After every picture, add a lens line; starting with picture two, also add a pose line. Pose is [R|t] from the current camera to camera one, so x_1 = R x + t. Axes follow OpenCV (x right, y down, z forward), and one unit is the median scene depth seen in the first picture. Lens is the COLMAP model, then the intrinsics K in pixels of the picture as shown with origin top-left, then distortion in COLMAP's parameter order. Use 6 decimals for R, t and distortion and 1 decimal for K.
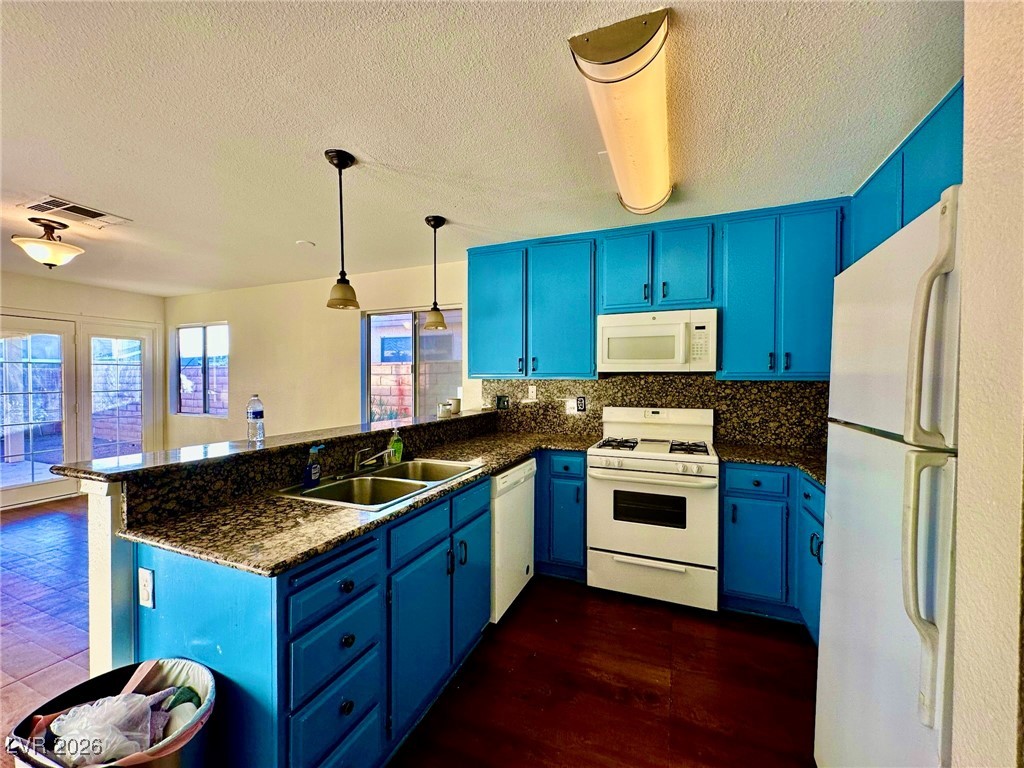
lens RADIAL K [[409.5, 0, 512.0], [0, 409.5, 384.0], [0, 0, 1]] dist [-0.001099, -0.000139]
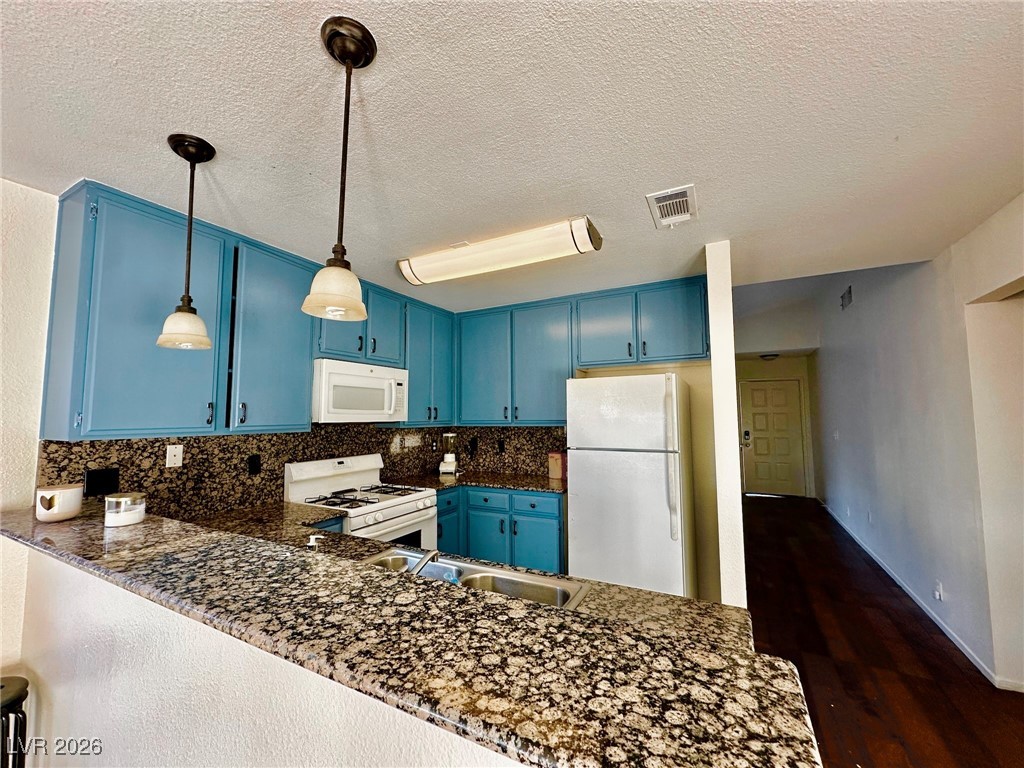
lens RADIAL K [[409.5, 0, 512.0], [0, 409.5, 384.0], [0, 0, 1]] dist [-0.001099, -0.000139]
pose [[0.094416, 0.074394, 0.992749, -0.598582], [0.019641, 0.996871, -0.076571, -0.035306], [-0.995339, 0.026728, 0.092659, 0.489802]]
